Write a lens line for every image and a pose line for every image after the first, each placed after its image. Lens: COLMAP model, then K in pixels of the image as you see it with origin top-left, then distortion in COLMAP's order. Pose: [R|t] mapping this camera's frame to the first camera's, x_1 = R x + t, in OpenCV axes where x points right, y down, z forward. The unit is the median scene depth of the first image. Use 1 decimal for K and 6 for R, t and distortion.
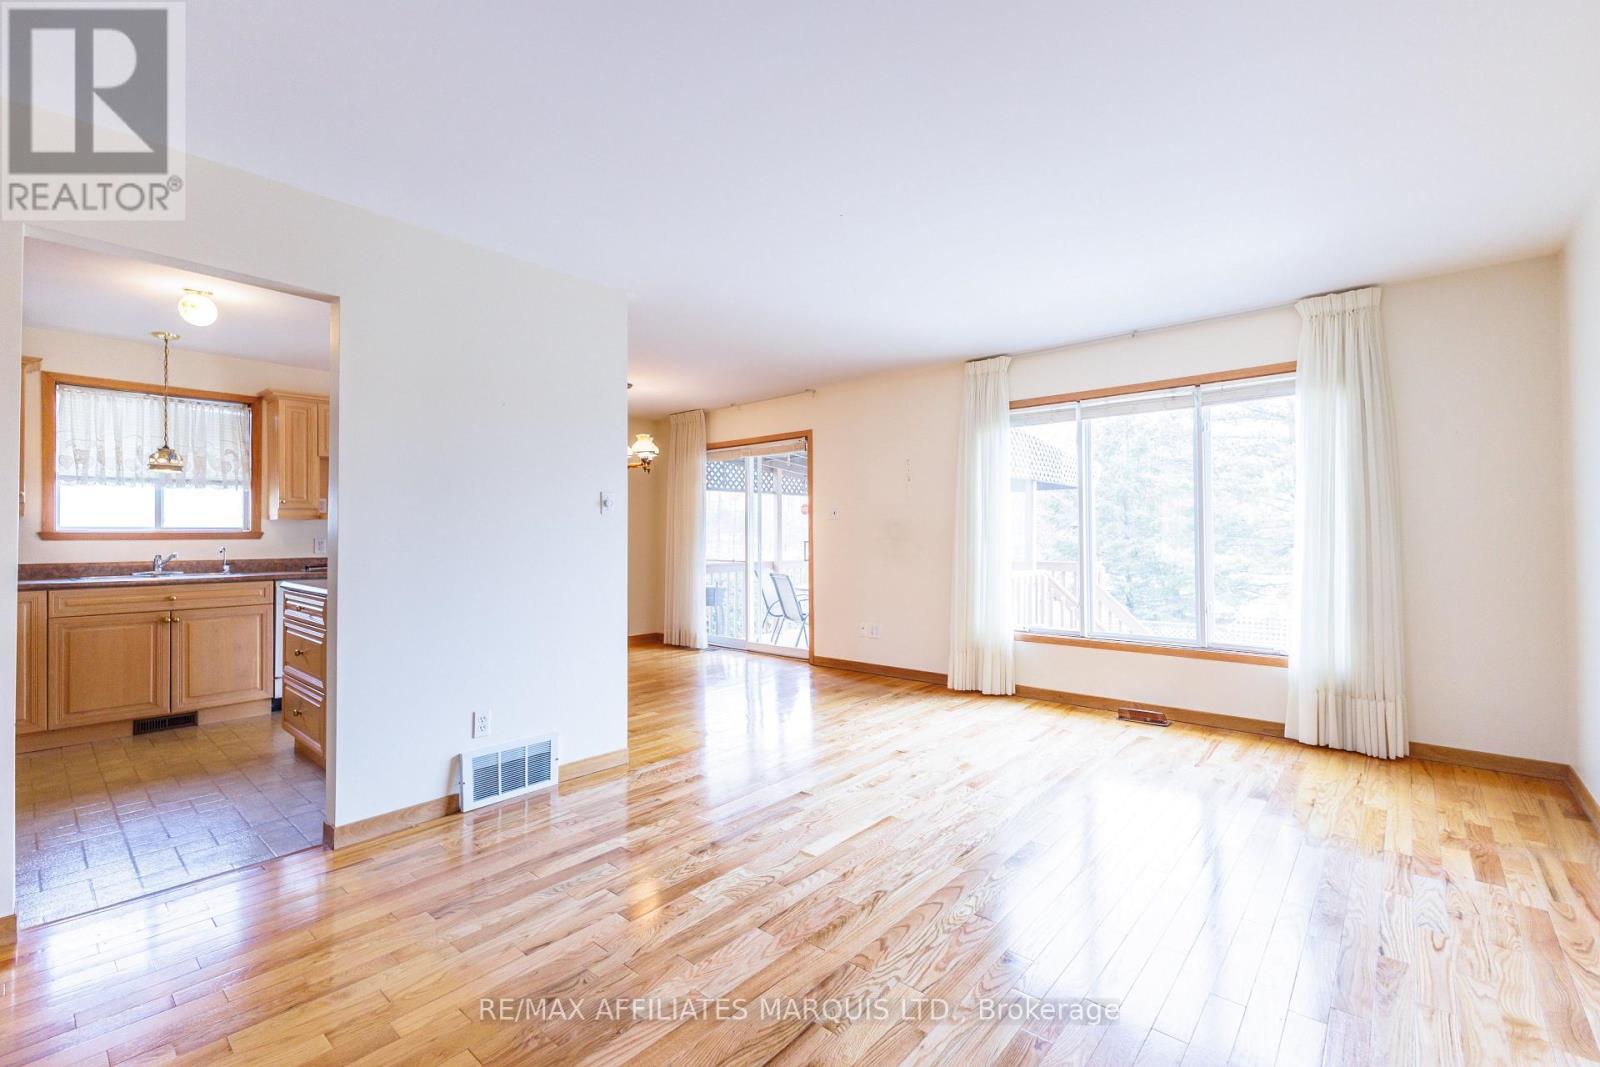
lens RADIAL K [[691.5, 0, 798.1], [0, 691.5, 529.0], [0, 0, 1]] dist [0.010716, -0.001347]
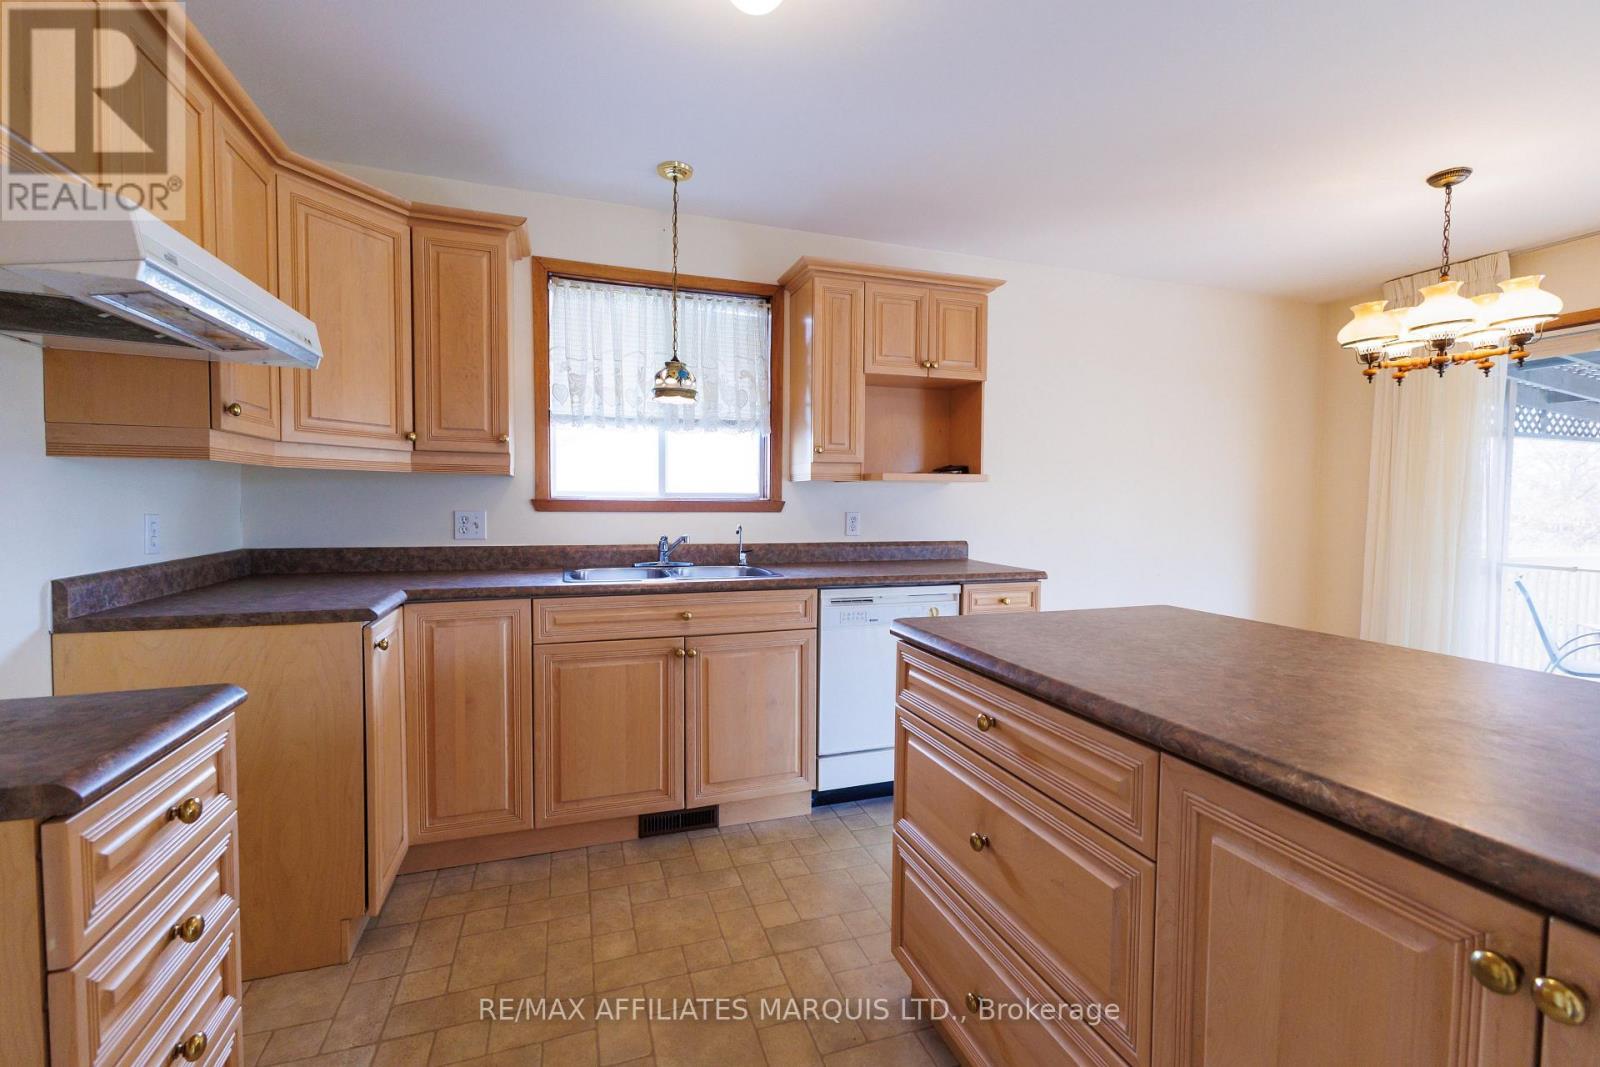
lens RADIAL K [[691.5, 0, 798.1], [0, 691.5, 529.0], [0, 0, 1]] dist [0.010716, -0.001347]
pose [[0.867713, 0.030055, -0.496156, -0.505697], [-0.006754, 0.998791, 0.048692, -0.001147], [0.497019, -0.038900, 0.866867, 0.520341]]
